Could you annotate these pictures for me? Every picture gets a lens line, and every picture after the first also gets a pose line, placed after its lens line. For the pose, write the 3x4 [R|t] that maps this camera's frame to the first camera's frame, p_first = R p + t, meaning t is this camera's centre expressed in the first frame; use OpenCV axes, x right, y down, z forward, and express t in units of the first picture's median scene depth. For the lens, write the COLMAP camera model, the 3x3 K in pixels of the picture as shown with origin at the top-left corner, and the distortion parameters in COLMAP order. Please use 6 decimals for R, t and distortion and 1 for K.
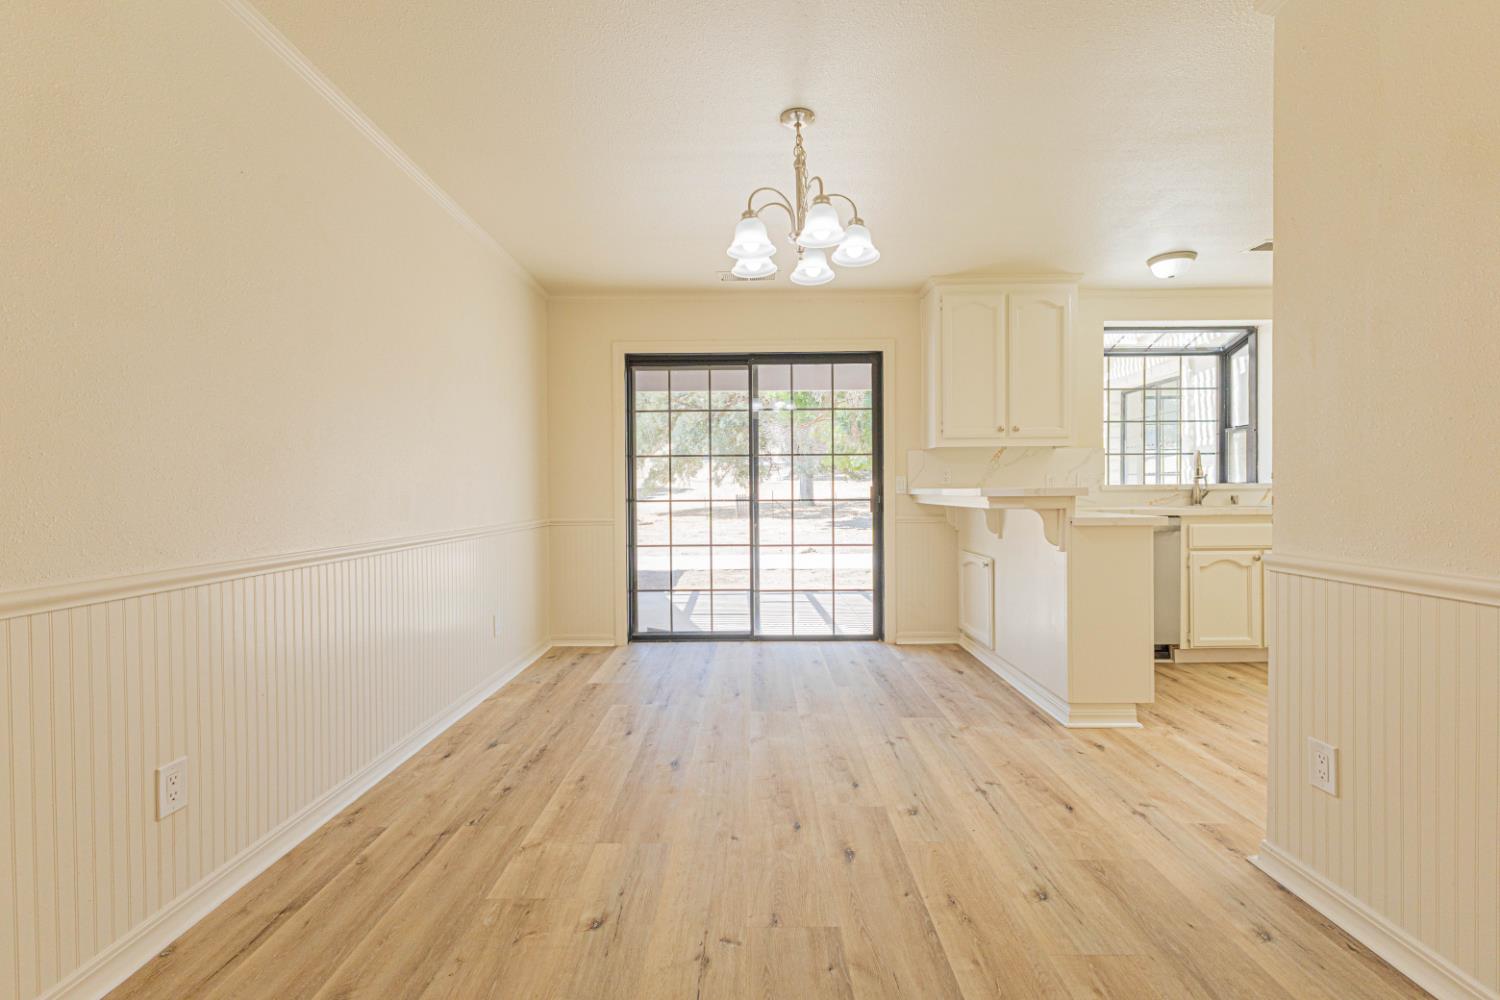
lens RADIAL K [[649.2, 0, 753.1], [0, 649.2, 492.7], [0, 0, 1]] dist [0.016515, -0.000299]
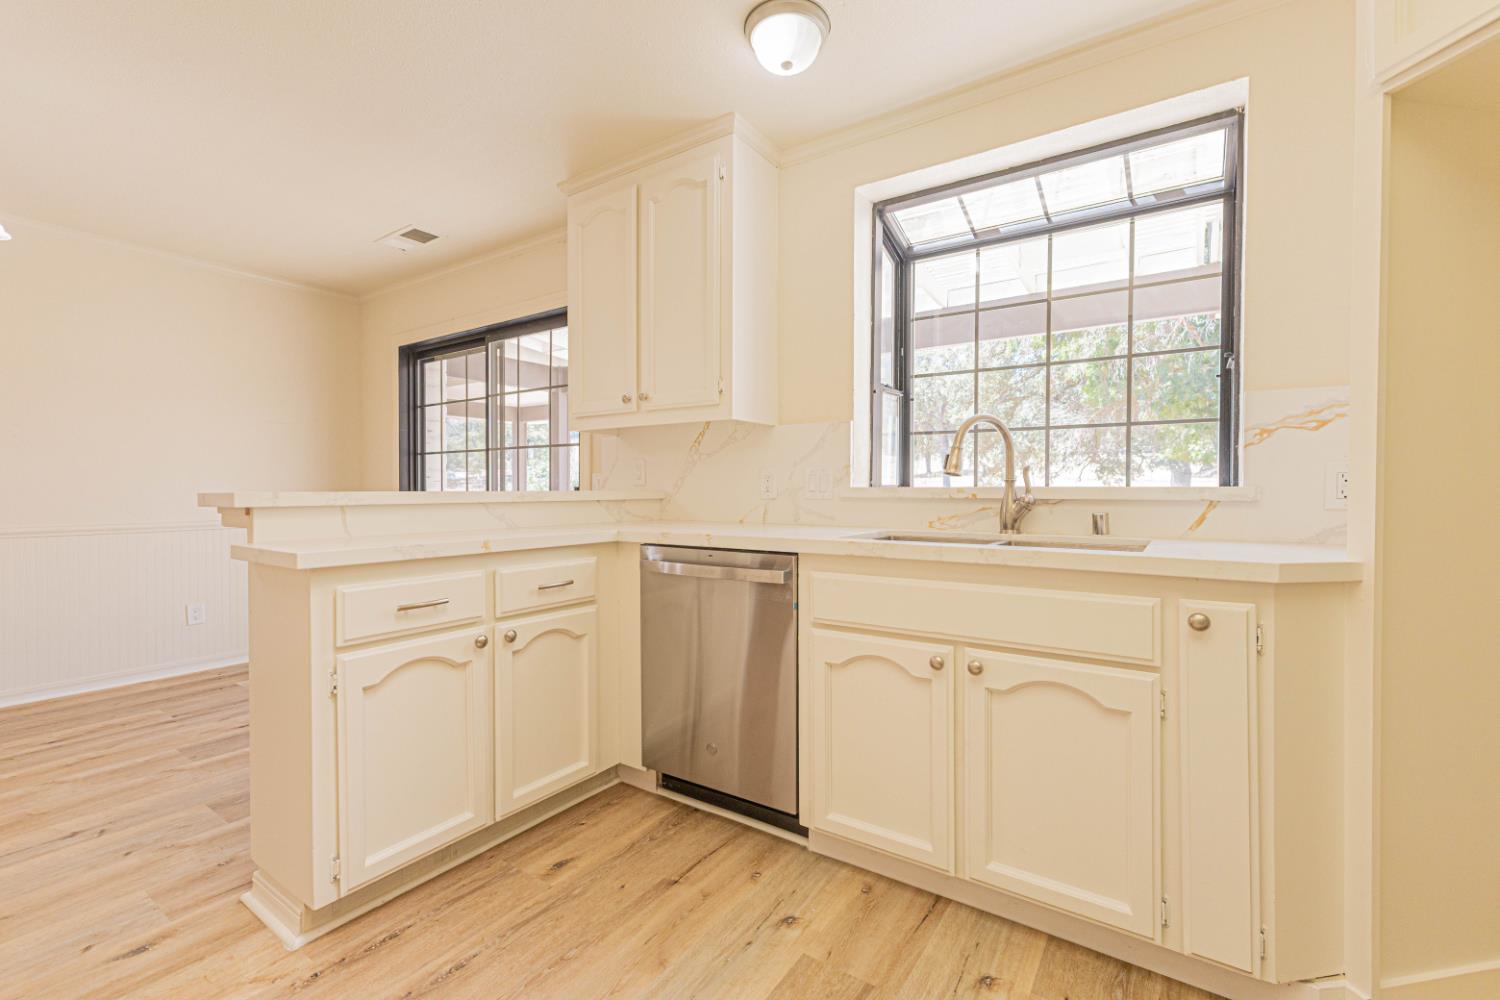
lens RADIAL K [[649.2, 0, 753.1], [0, 649.2, 492.7], [0, 0, 1]] dist [0.016515, -0.000299]
pose [[0.823818, 0.011707, -0.566733, 0.906049], [-0.012479, 0.999919, 0.002515, -0.009585], [0.566716, 0.005000, 0.823898, 0.585253]]
